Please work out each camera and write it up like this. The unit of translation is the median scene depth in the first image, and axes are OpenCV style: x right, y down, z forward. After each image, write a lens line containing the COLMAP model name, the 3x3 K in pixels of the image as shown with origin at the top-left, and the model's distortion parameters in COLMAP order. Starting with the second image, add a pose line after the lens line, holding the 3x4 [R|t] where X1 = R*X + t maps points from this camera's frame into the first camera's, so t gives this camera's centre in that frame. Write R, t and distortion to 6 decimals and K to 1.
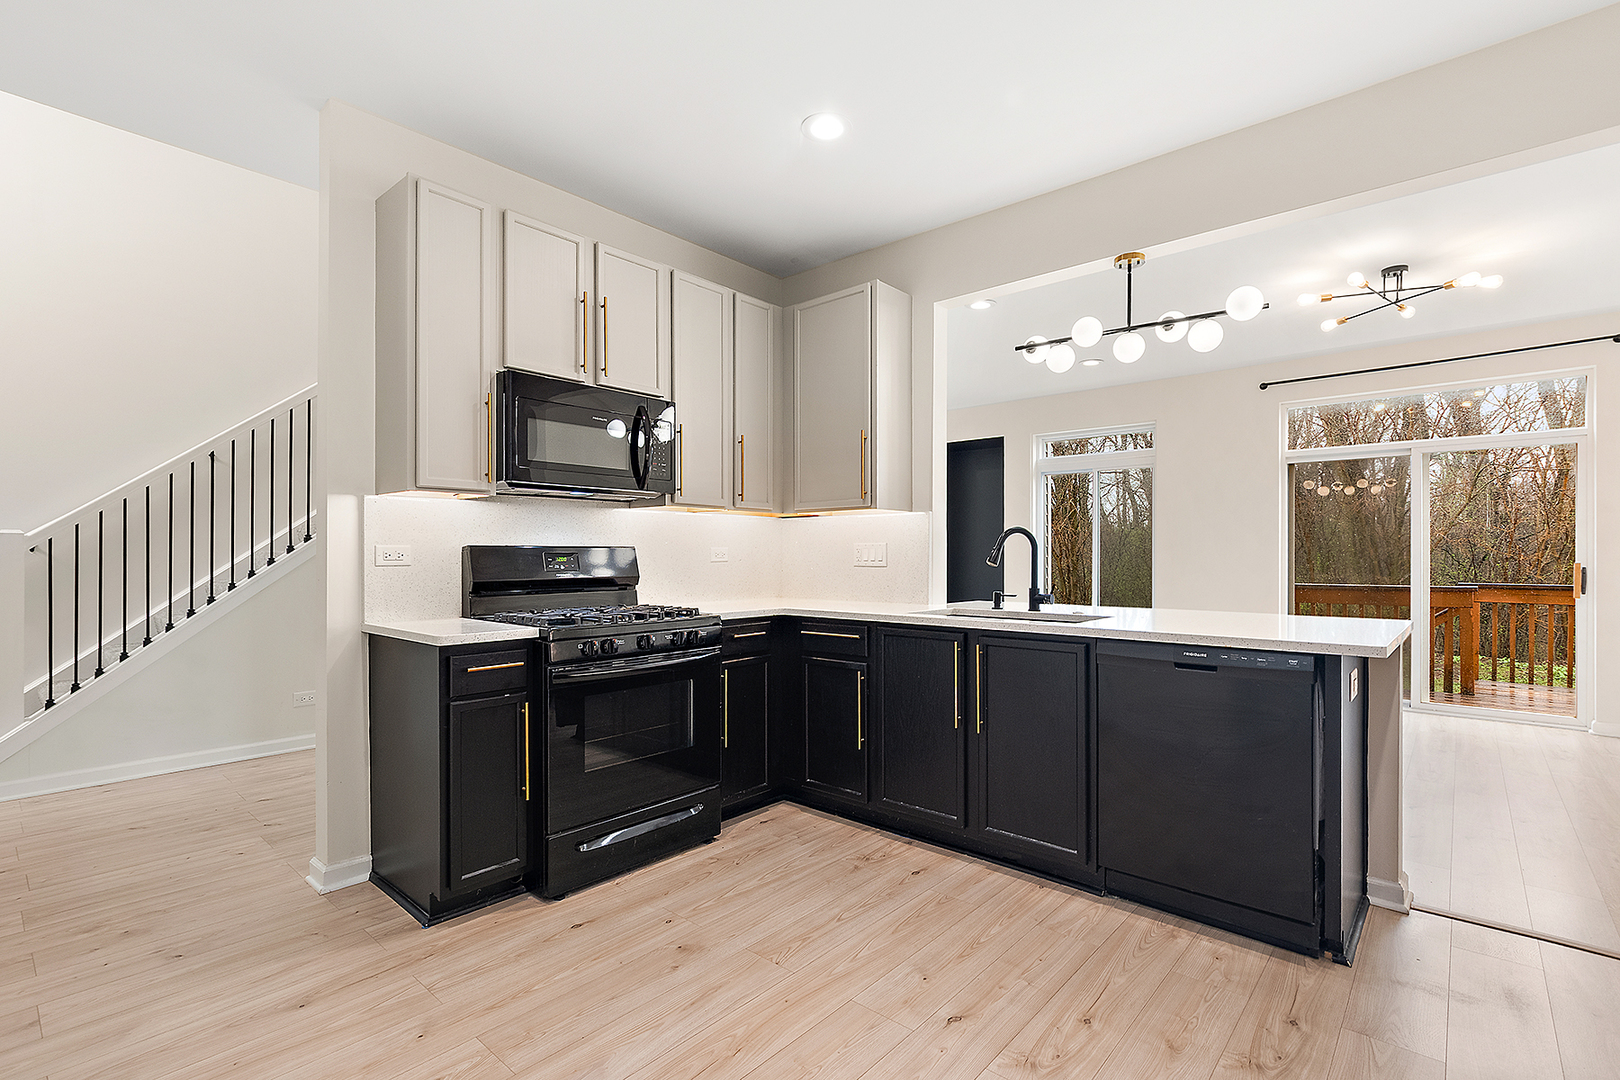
lens RADIAL K [[747.1, 0, 814.9], [0, 747.1, 550.6], [0, 0, 1]] dist [-0.001493, -0.000215]
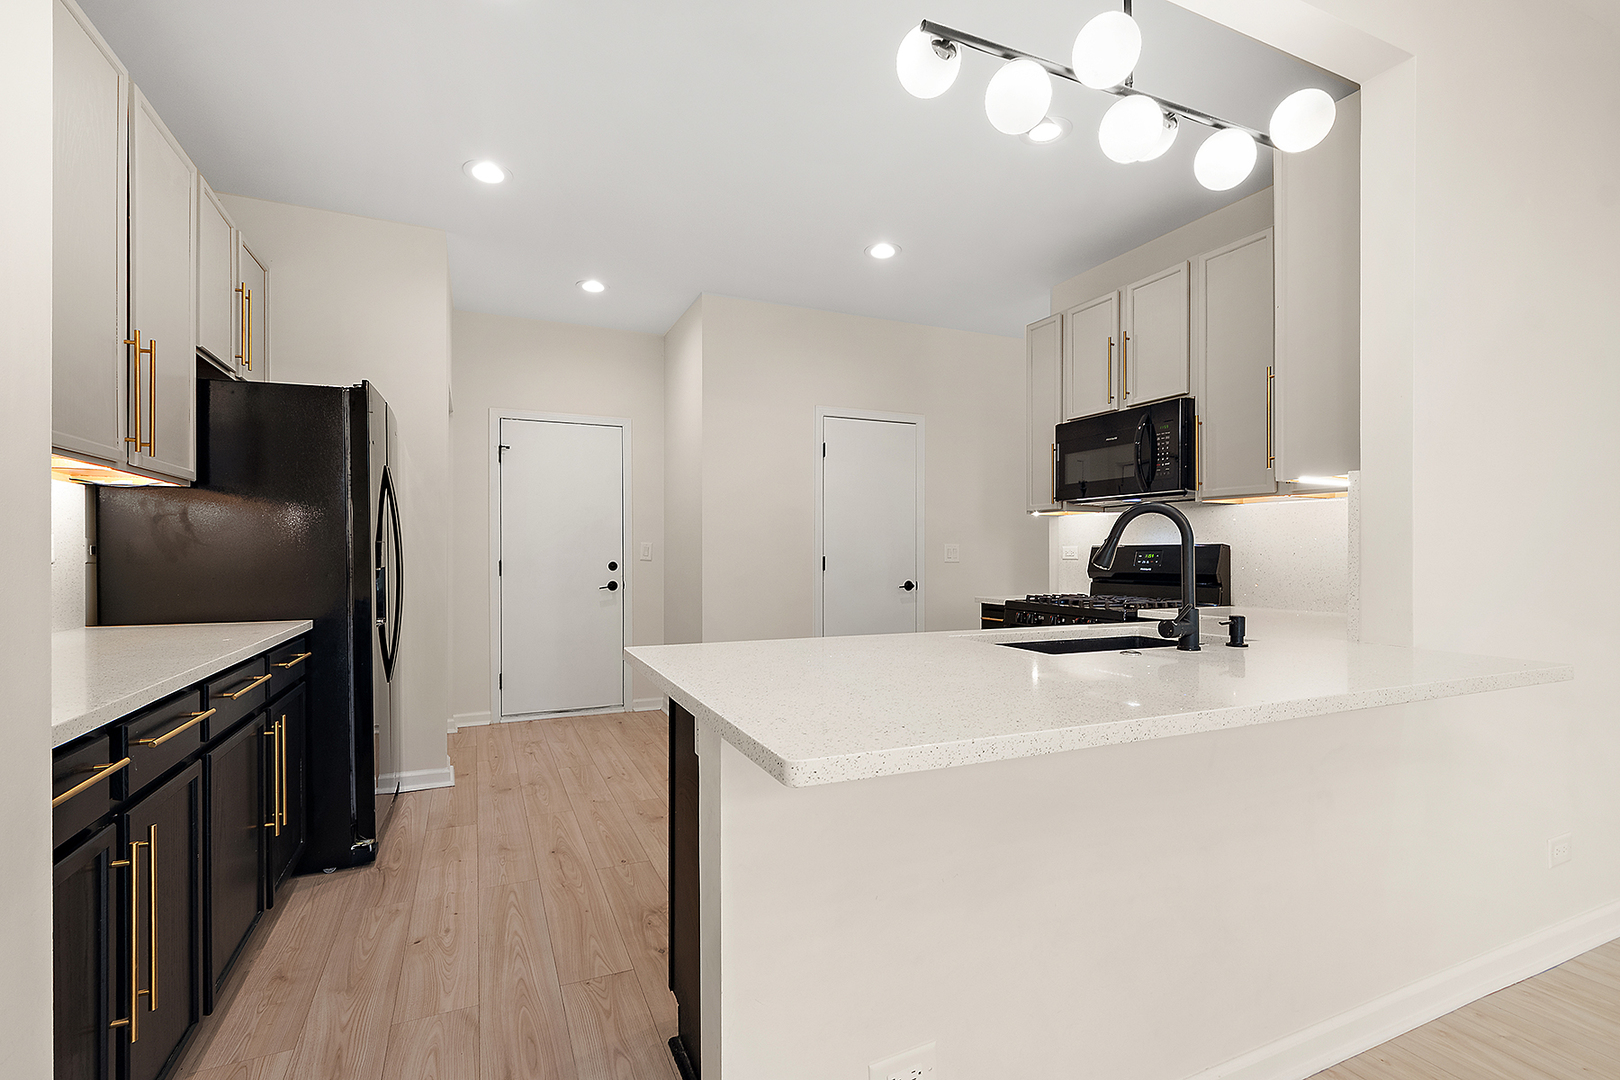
lens RADIAL K [[747.1, 0, 814.9], [0, 747.1, 550.6], [0, 0, 1]] dist [-0.001493, -0.000215]
pose [[-0.411329, -0.006814, -0.911461, 0.974497], [0.003145, 0.999955, -0.008894, 0.011301], [0.911481, -0.006525, -0.411289, 1.029773]]
